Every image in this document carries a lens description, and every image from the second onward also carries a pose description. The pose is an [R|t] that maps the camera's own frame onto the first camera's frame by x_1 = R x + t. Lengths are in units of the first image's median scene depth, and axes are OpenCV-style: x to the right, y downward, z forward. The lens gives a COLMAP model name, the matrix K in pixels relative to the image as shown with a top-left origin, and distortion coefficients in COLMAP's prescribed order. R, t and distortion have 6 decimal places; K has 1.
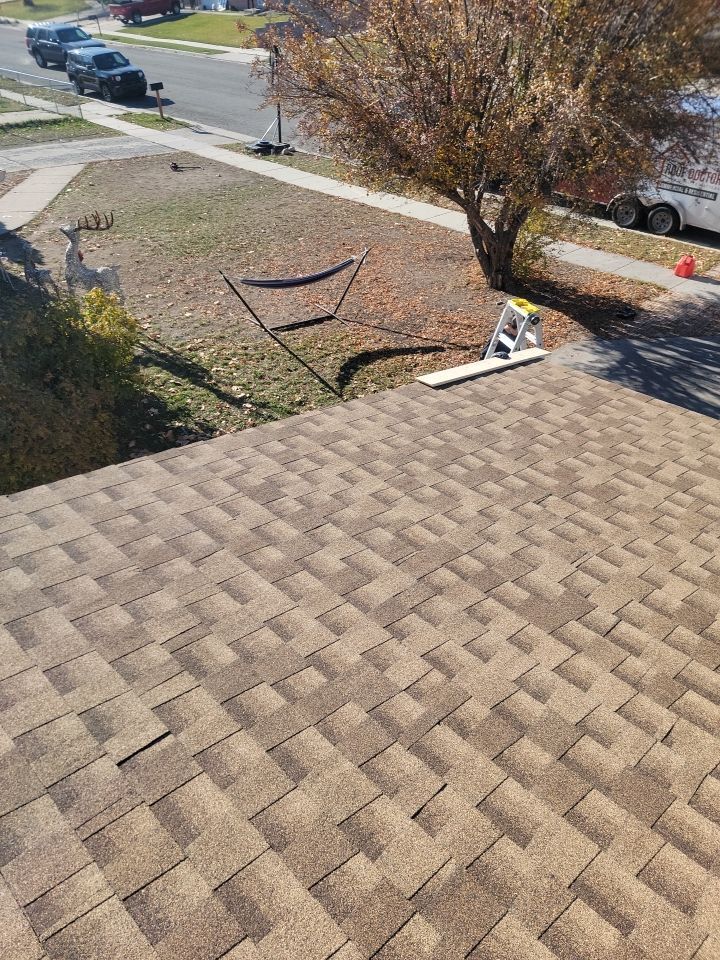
lens RADIAL K [[654.1, 0, 360.7], [0, 654.1, 490.3], [0, 0, 1]] dist [0.090677, -0.077114]
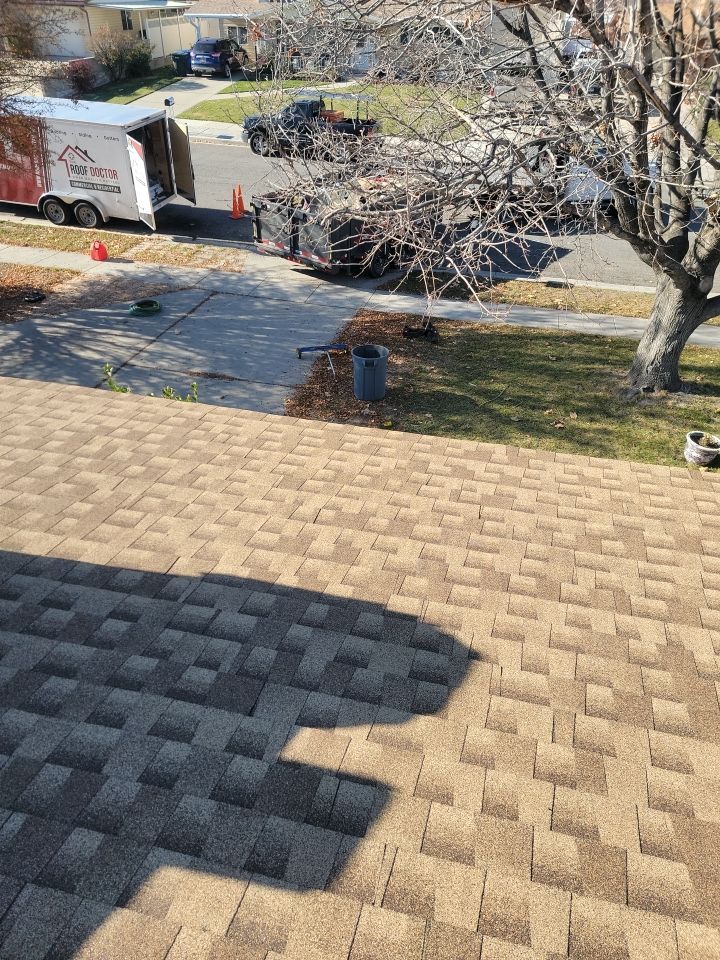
lens RADIAL K [[656.3, 0, 362.0], [0, 656.3, 471.2], [0, 0, 1]] dist [0.100344, -0.076803]
pose [[0.857671, -0.278885, 0.431999, 0.459334], [0.300199, 0.953674, 0.019660, 0.212464], [-0.417469, 0.112824, 0.901660, -0.260598]]
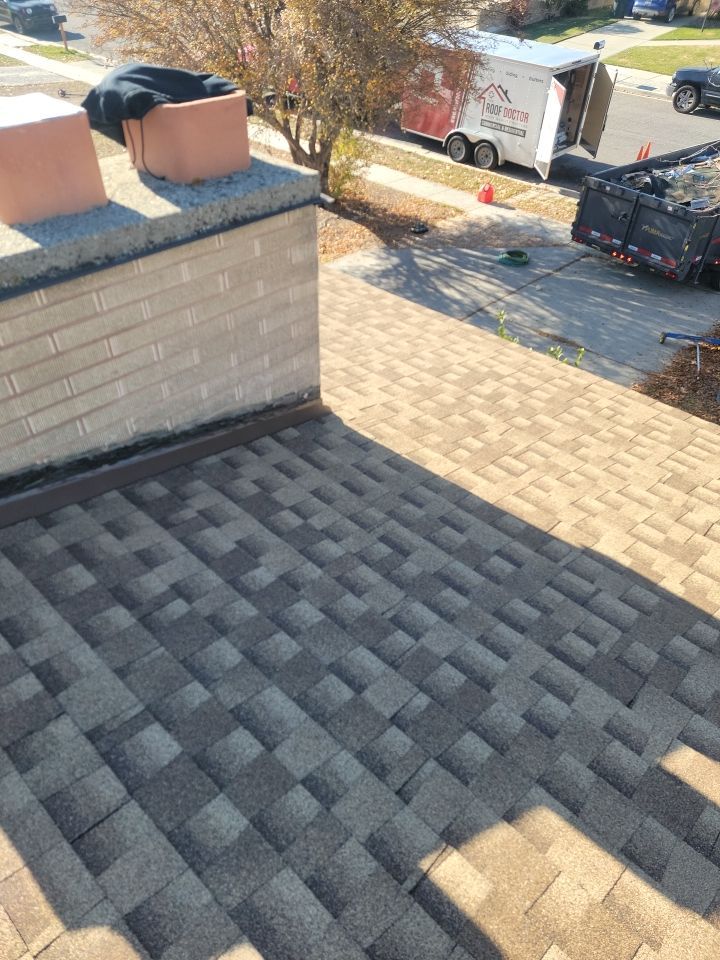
lens RADIAL K [[656.3, 0, 360.8], [0, 656.3, 475.8], [0, 0, 1]] dist [0.100344, -0.076803]
pose [[0.999184, 0.015113, 0.037453, 0.392019], [-0.016138, 0.999499, 0.027225, 0.201006], [-0.037023, -0.027807, 0.998927, -0.247799]]
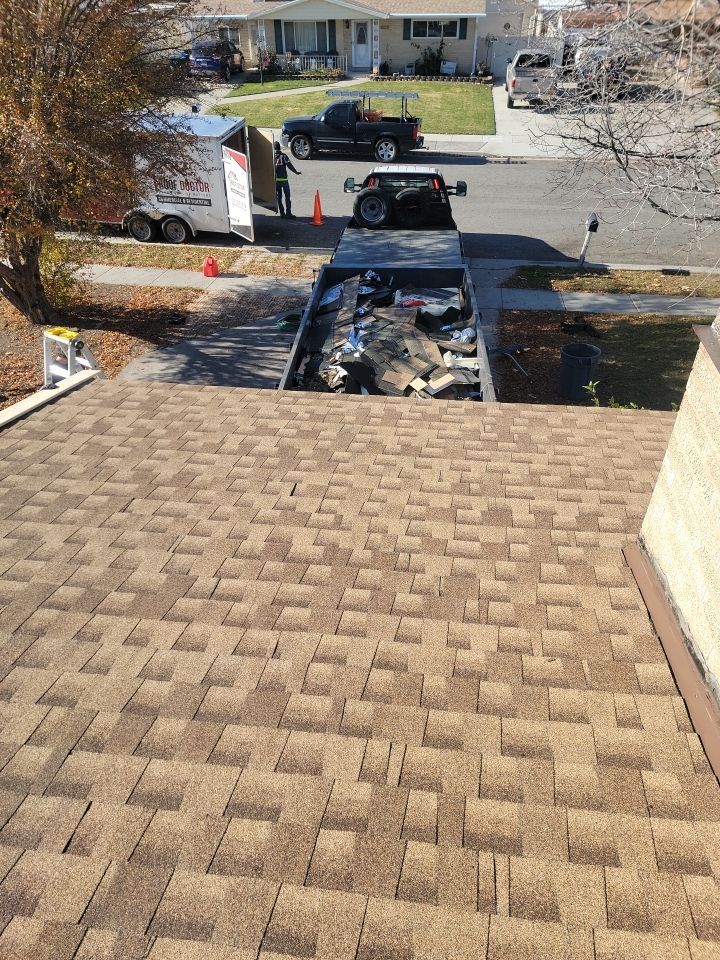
lens RADIAL K [[654.1, 0, 350.2], [0, 654.1, 481.0], [0, 0, 1]] dist [0.090677, -0.077114]
pose [[0.799934, -0.352256, 0.485820, 0.025644], [0.370217, 0.926844, 0.062446, 0.016114], [-0.472277, 0.129906, 0.871825, -0.026298]]
